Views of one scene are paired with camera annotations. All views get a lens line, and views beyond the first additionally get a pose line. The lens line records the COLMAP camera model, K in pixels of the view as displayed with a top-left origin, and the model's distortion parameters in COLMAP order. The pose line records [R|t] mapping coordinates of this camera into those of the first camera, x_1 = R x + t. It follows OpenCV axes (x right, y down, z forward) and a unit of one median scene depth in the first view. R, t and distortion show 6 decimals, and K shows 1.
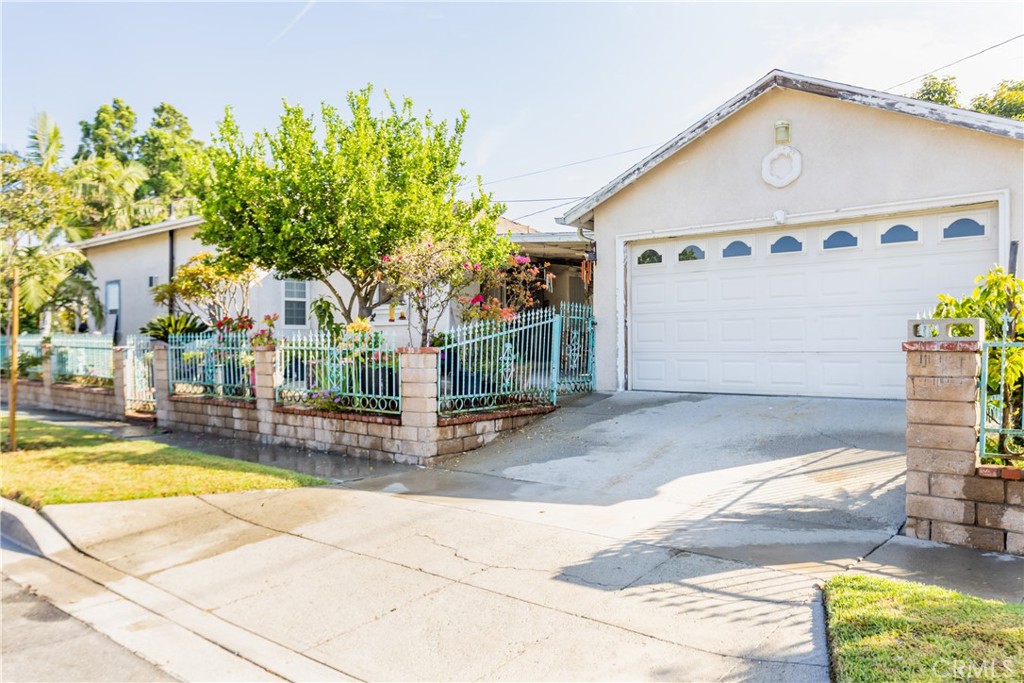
lens RADIAL K [[793.9, 0, 511.9], [0, 793.9, 342.2], [0, 0, 1]] dist [0.003389, 0.001010]
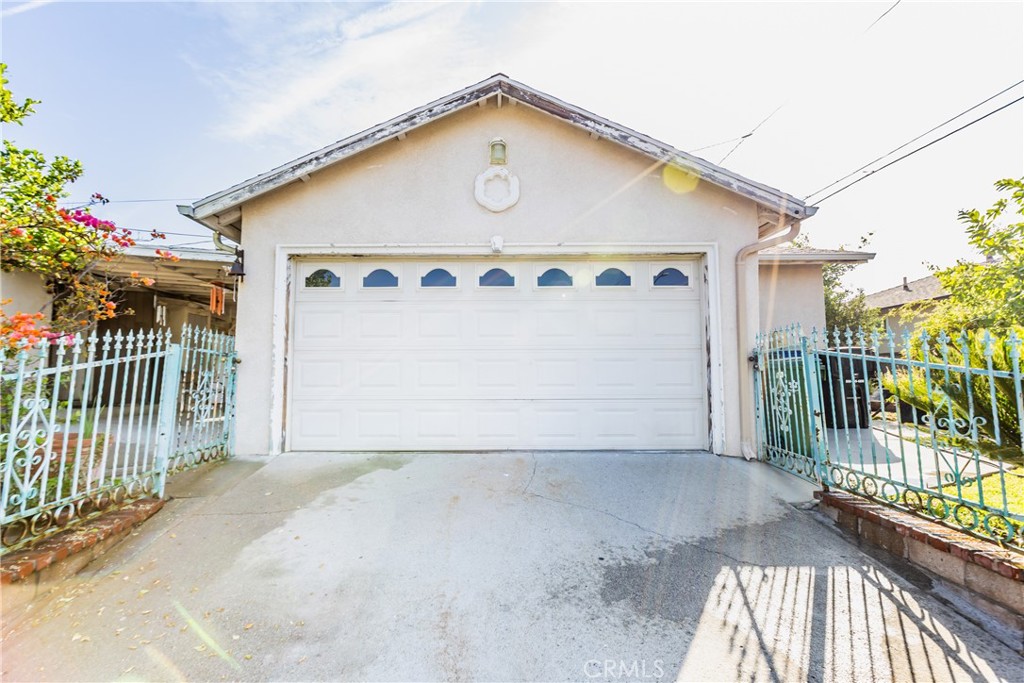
lens RADIAL K [[467.8, 0, 513.8], [0, 467.8, 346.8], [0, 0, 1]] dist [-0.003678, -0.000231]
pose [[0.768326, 0.048504, 0.638219, 0.029401], [-0.006271, 0.997647, -0.068270, -0.010360], [-0.640028, 0.048451, 0.766822, 0.580193]]
